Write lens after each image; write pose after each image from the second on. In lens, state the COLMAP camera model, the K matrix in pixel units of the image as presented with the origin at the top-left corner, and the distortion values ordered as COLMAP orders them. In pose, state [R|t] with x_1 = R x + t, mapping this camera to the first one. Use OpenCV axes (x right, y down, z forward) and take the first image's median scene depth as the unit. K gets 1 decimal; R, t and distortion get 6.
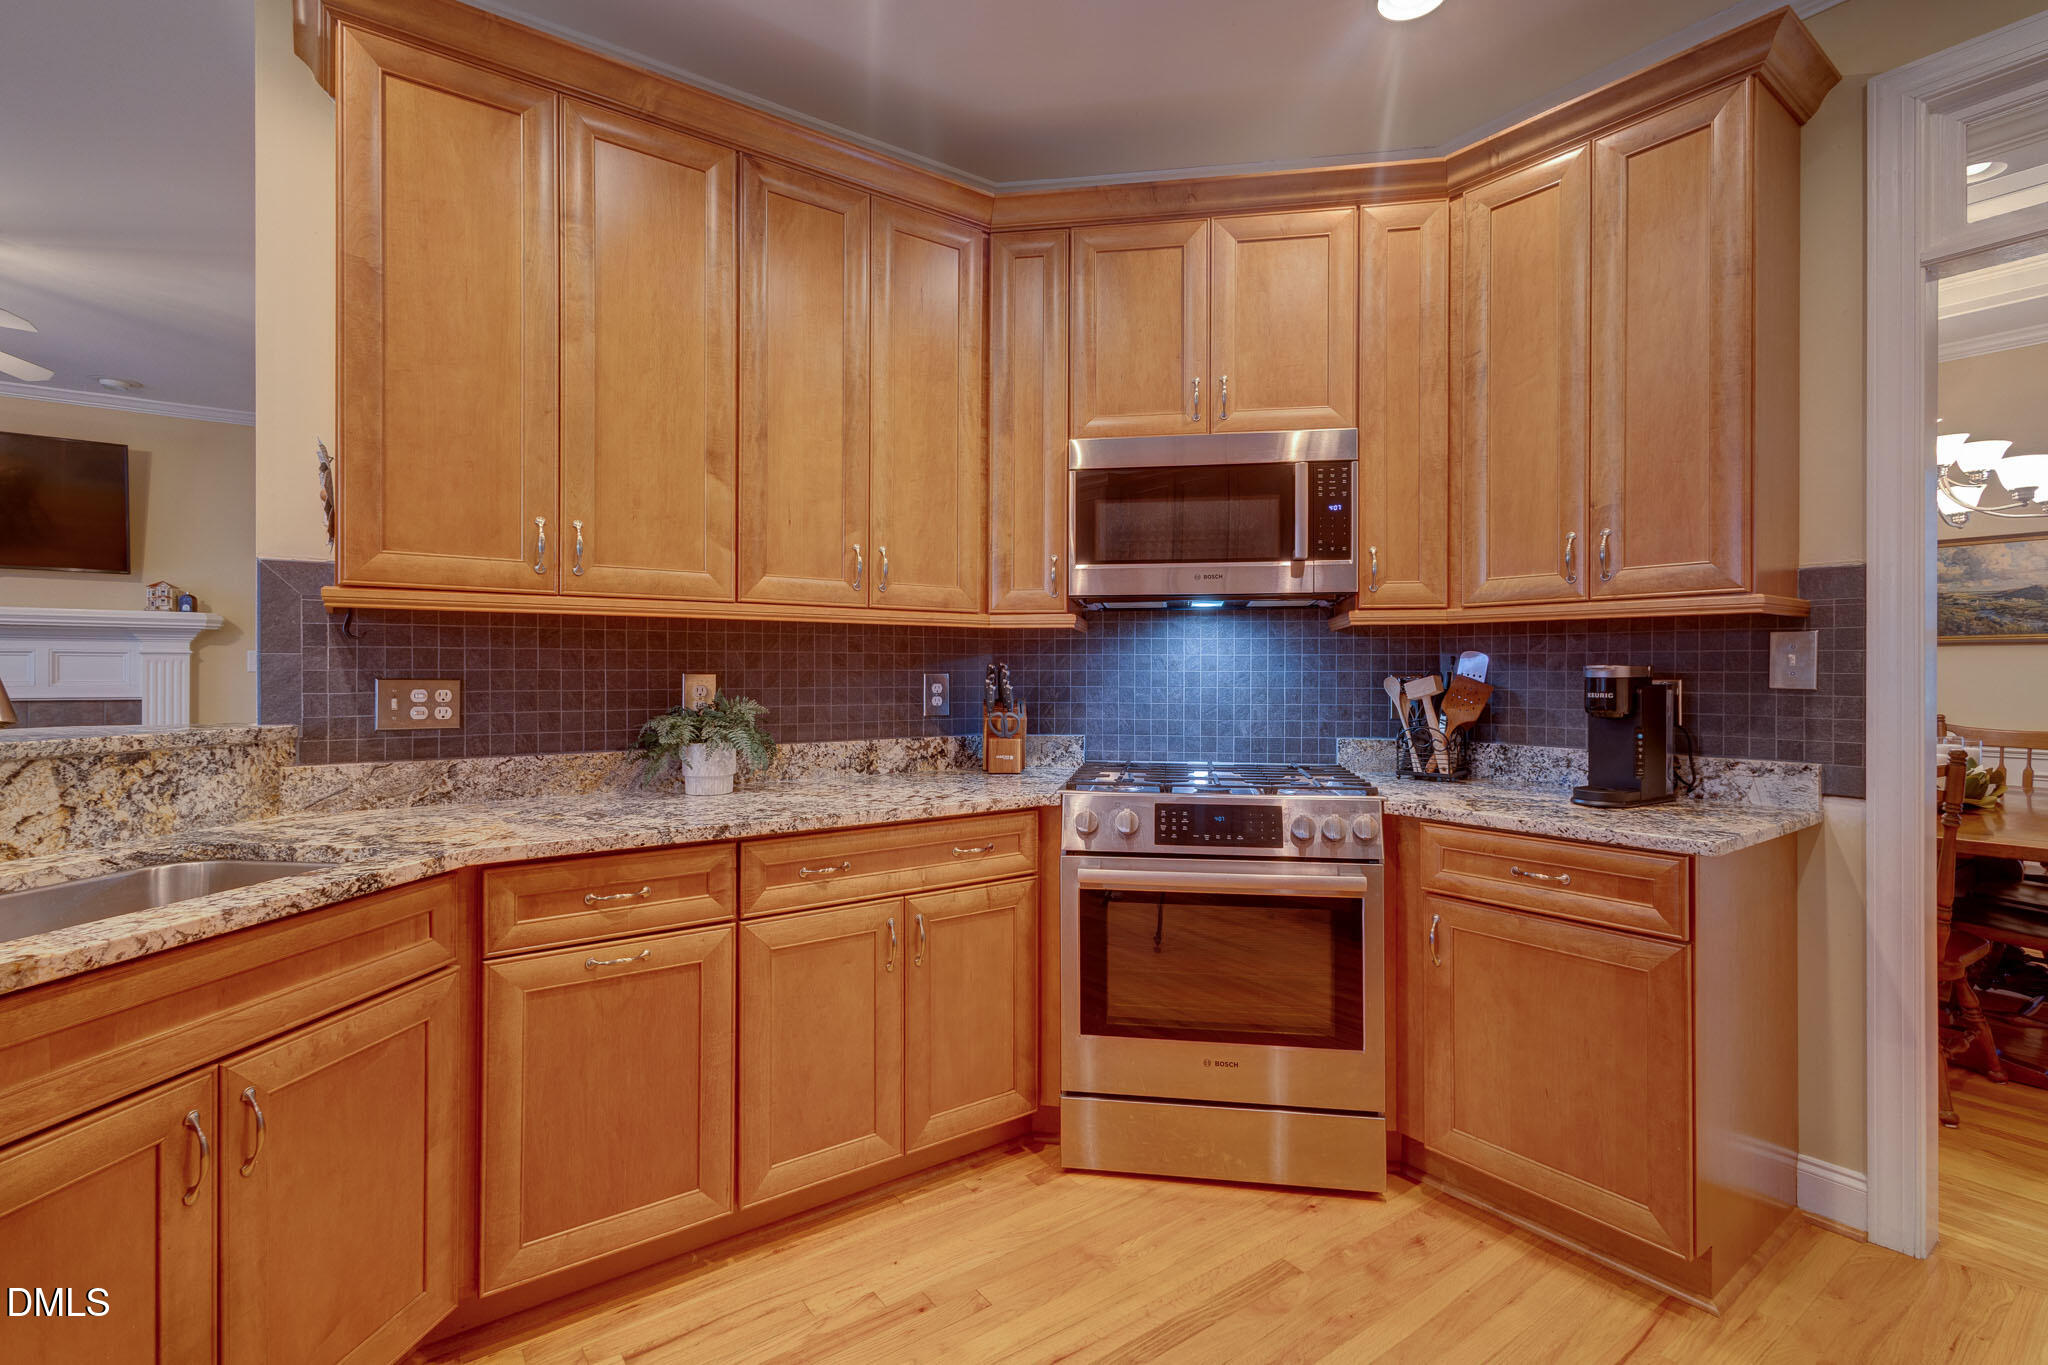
lens RADIAL K [[948.9, 0, 1019.6], [0, 948.9, 674.7], [0, 0, 1]] dist [0.012048, -0.004146]
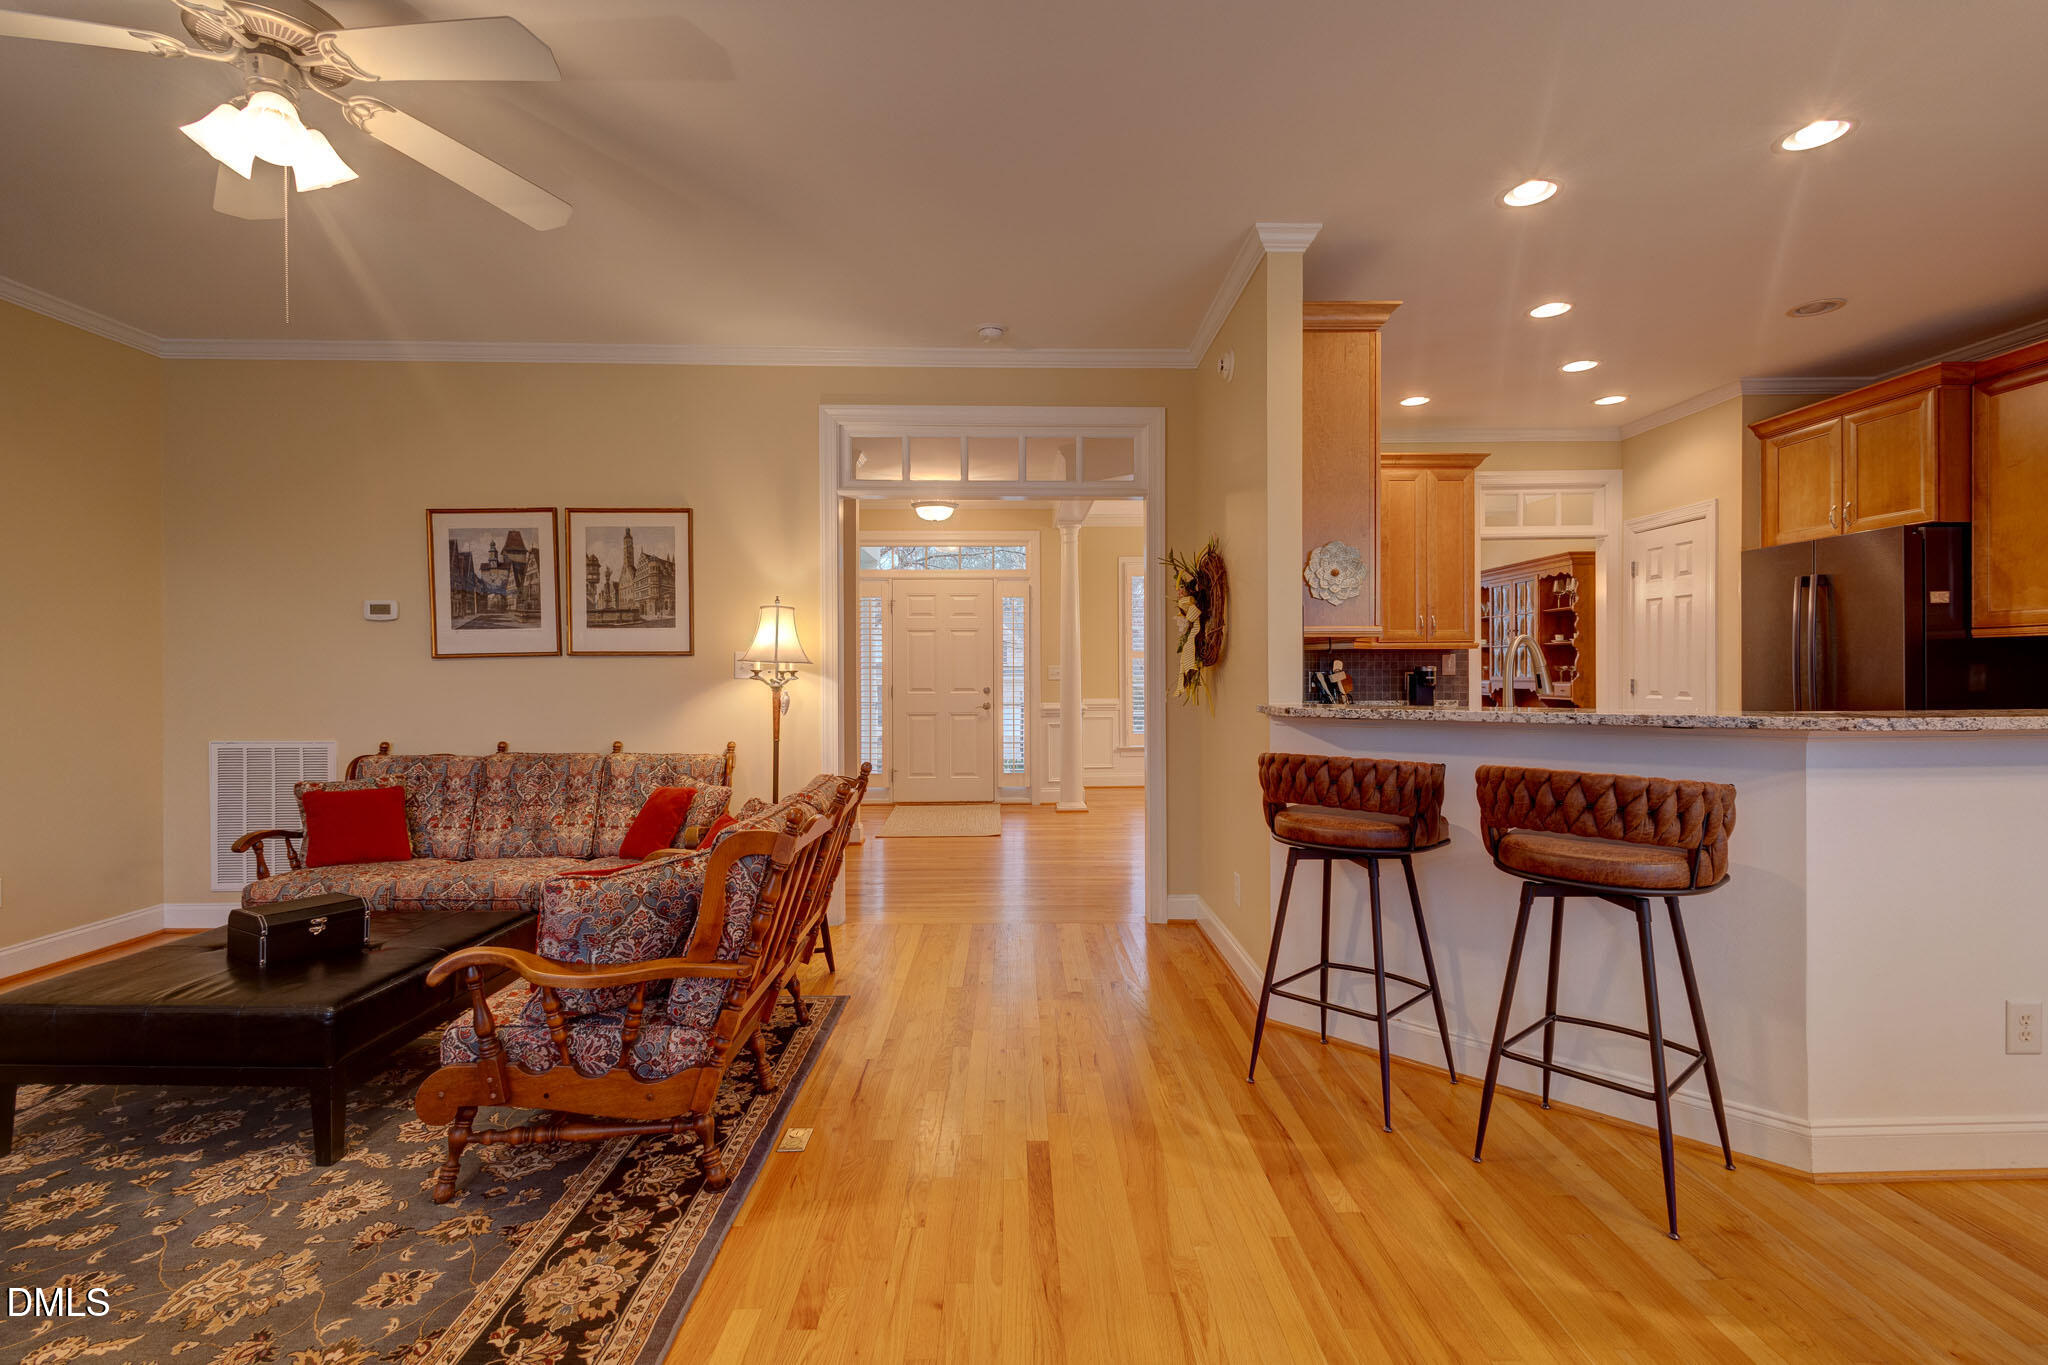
lens RADIAL K [[948.9, 0, 1028.1], [0, 948.9, 668.0], [0, 0, 1]] dist [0.012048, -0.004146]
pose [[0.571323, -0.003629, 0.820717, -2.127713], [0.010489, 0.999941, -0.002880, -0.009126], [-0.820658, 0.010254, 0.571327, 0.388160]]
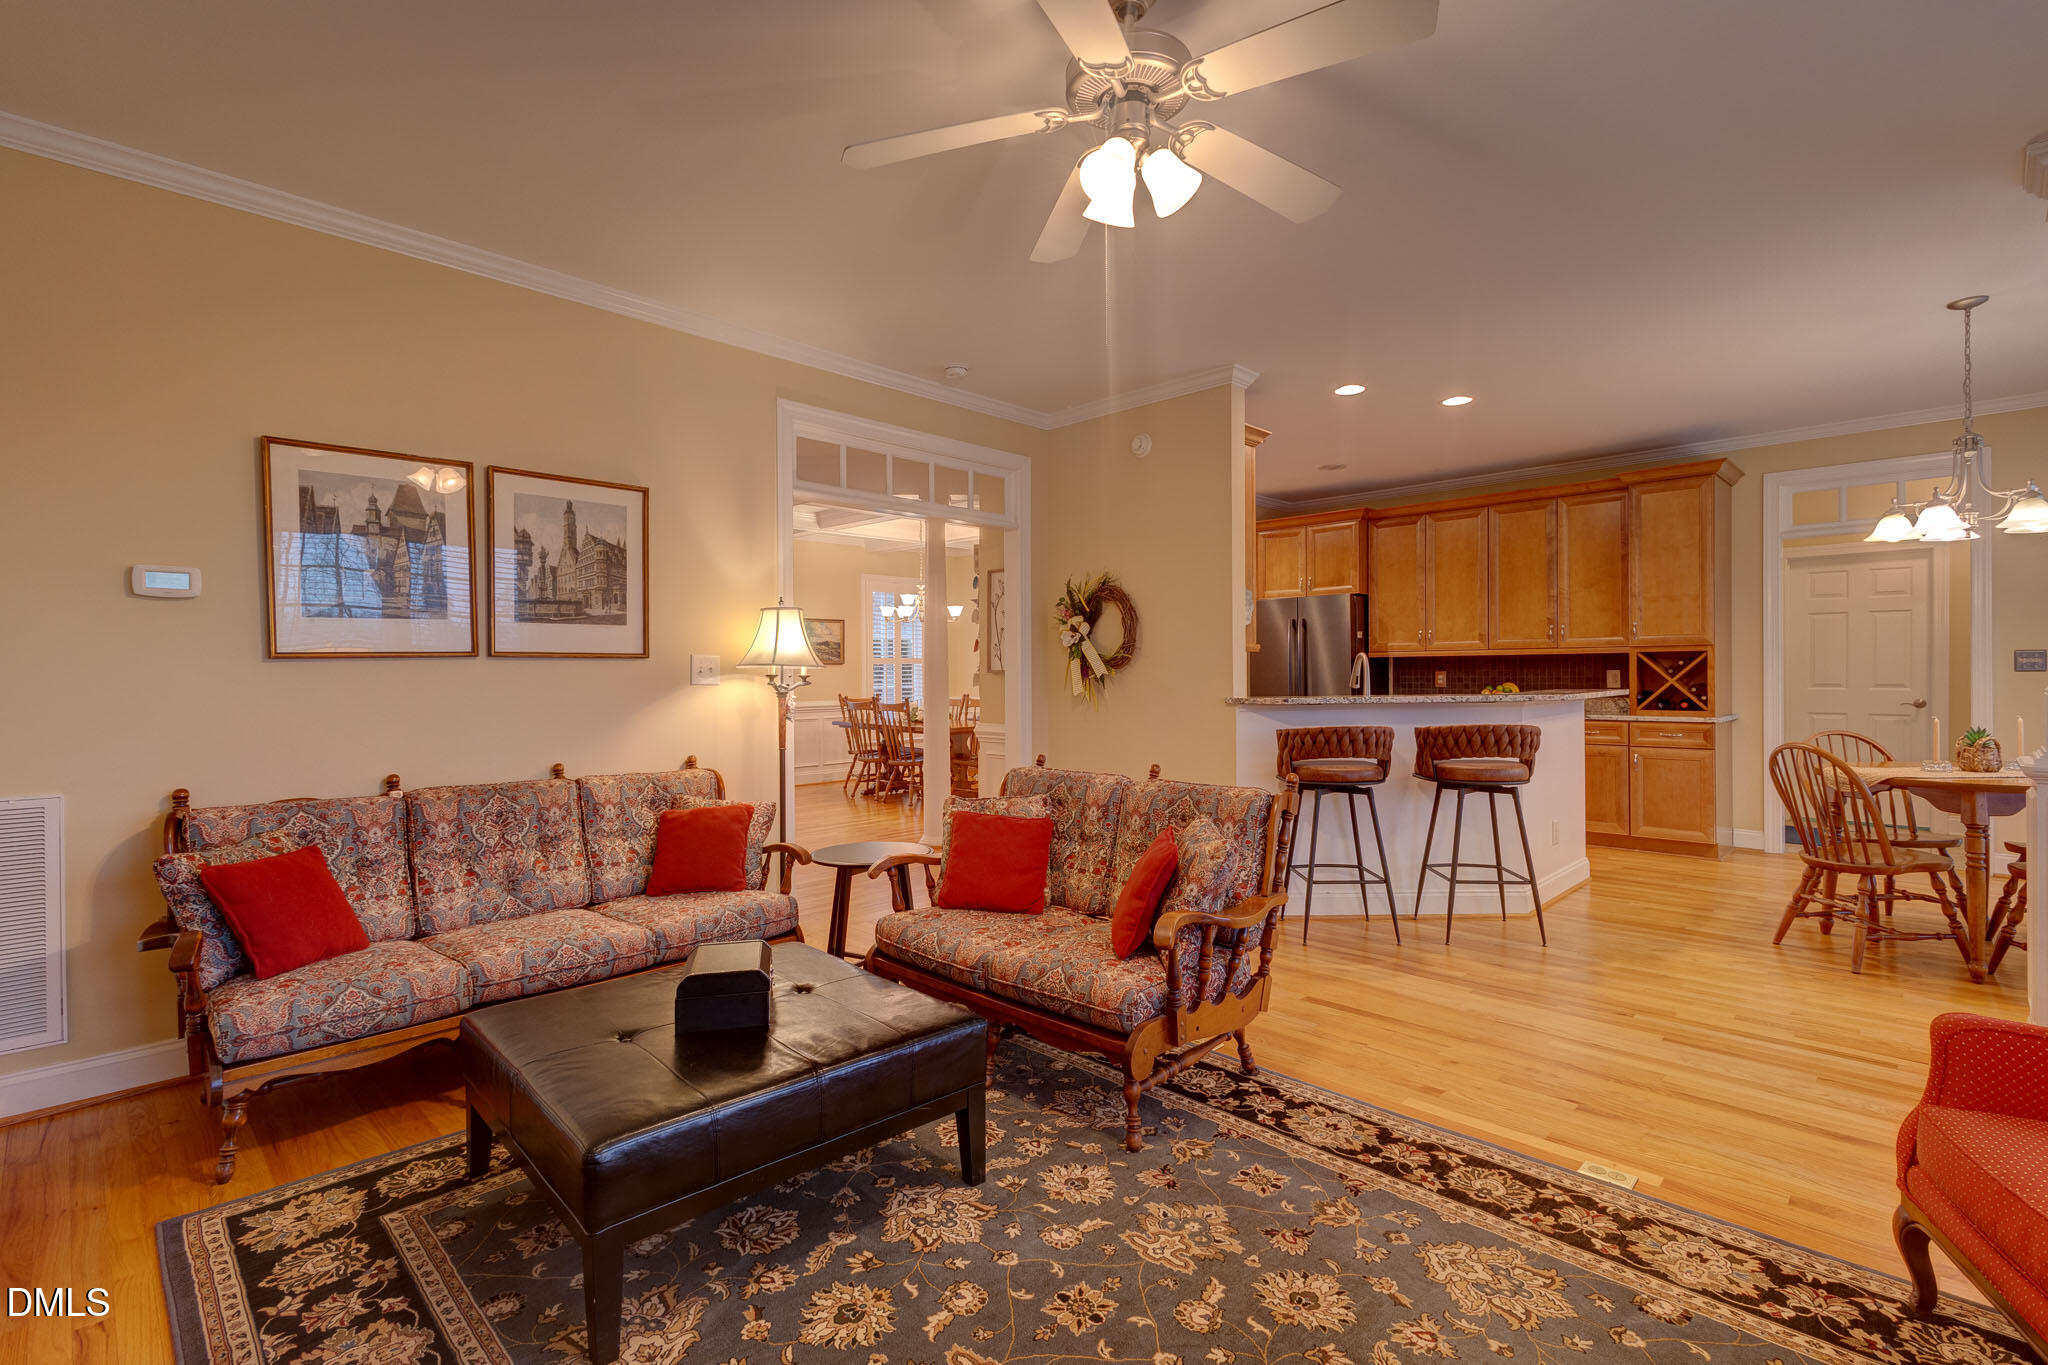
lens RADIAL K [[948.9, 0, 1035.1], [0, 948.9, 667.5], [0, 0, 1]] dist [0.012048, -0.004146]
pose [[-0.173231, 0.005102, 0.984868, -2.703045], [0.011314, 0.999931, -0.003190, -0.018451], [-0.984816, 0.010590, -0.173277, 1.700406]]
